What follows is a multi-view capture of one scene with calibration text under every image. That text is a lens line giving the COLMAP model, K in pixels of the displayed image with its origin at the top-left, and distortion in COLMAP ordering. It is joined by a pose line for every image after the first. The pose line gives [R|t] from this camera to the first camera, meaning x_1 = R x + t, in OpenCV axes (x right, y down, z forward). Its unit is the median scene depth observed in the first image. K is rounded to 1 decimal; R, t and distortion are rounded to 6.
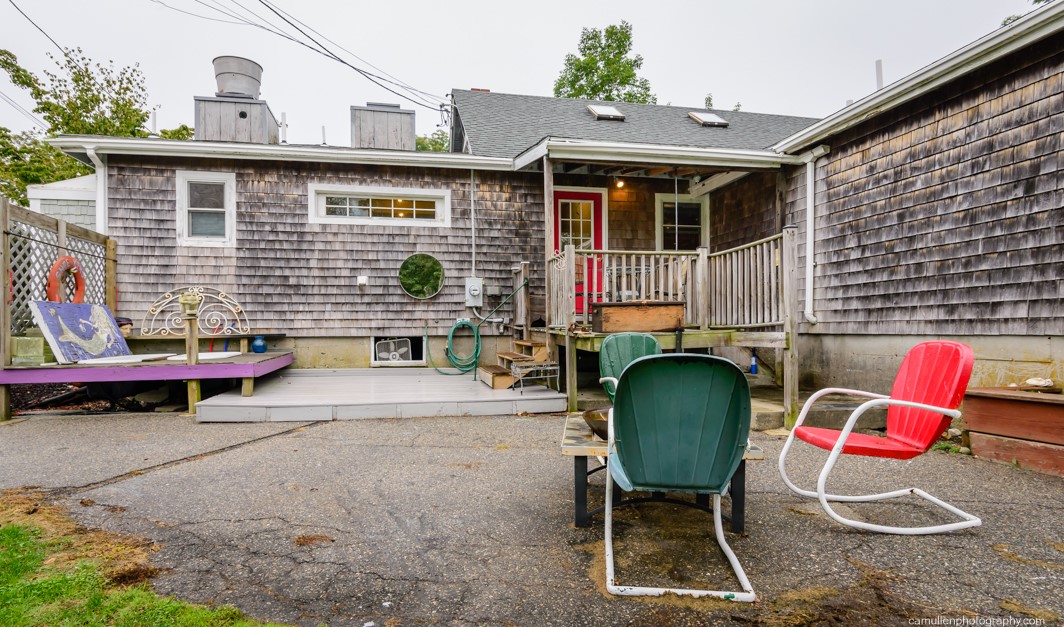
lens RADIAL K [[668.3, 0, 532.8], [0, 668.3, 311.2], [0, 0, 1]] dist [0.001617, 0.001204]
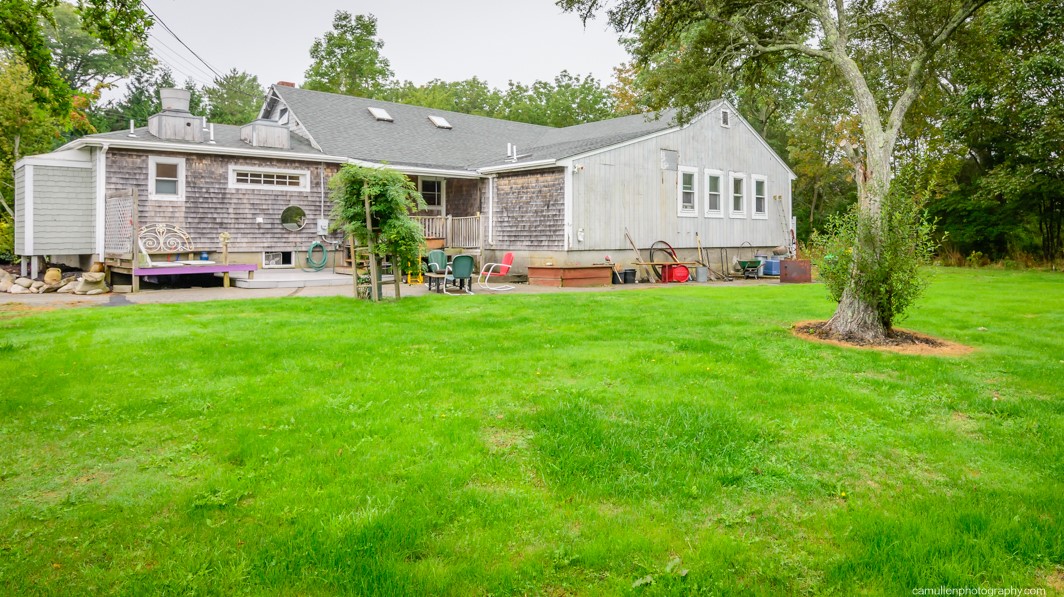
lens RADIAL K [[639.9, 0, 530.9], [0, 639.9, 296.5], [0, 0, 1]] dist [-0.002178, -0.000239]
pose [[0.908448, -0.036523, 0.416399, -0.322523], [-0.010667, 0.993825, 0.110442, -0.040951], [-0.417862, -0.104773, 0.902449, -0.888743]]
